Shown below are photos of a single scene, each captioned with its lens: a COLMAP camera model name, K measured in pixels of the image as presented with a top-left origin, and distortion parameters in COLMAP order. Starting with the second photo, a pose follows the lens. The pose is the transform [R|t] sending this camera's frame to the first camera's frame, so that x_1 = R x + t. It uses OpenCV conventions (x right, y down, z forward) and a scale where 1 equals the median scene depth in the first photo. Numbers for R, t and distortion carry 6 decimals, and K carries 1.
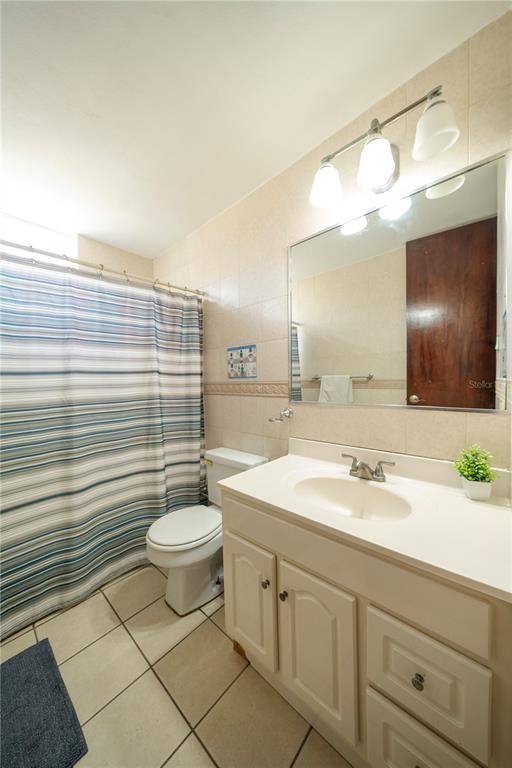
lens RADIAL K [[269.0, 0, 253.6], [0, 269.0, 382.7], [0, 0, 1]] dist [-0.002283, -0.000245]
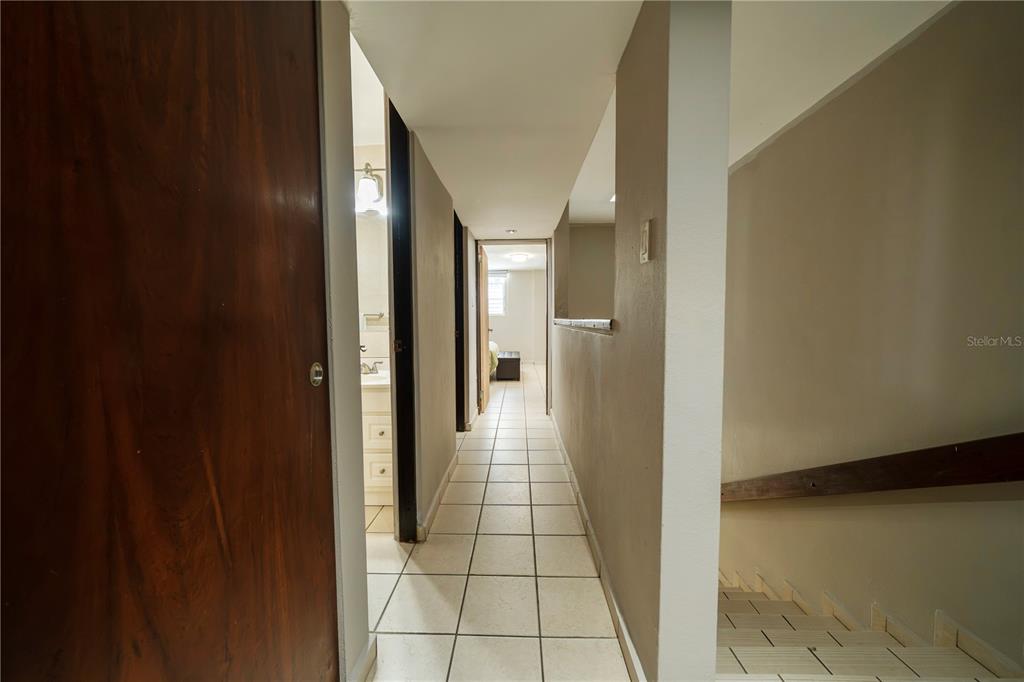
lens RADIAL K [[358.6, 0, 511.5], [0, 358.6, 340.2], [0, 0, 1]] dist [-0.002283, -0.000245]
pose [[0.761846, -0.024324, 0.647301, -0.142975], [-0.000688, 0.999264, 0.038361, 0.028409], [-0.647757, -0.029671, 0.761269, -0.546363]]
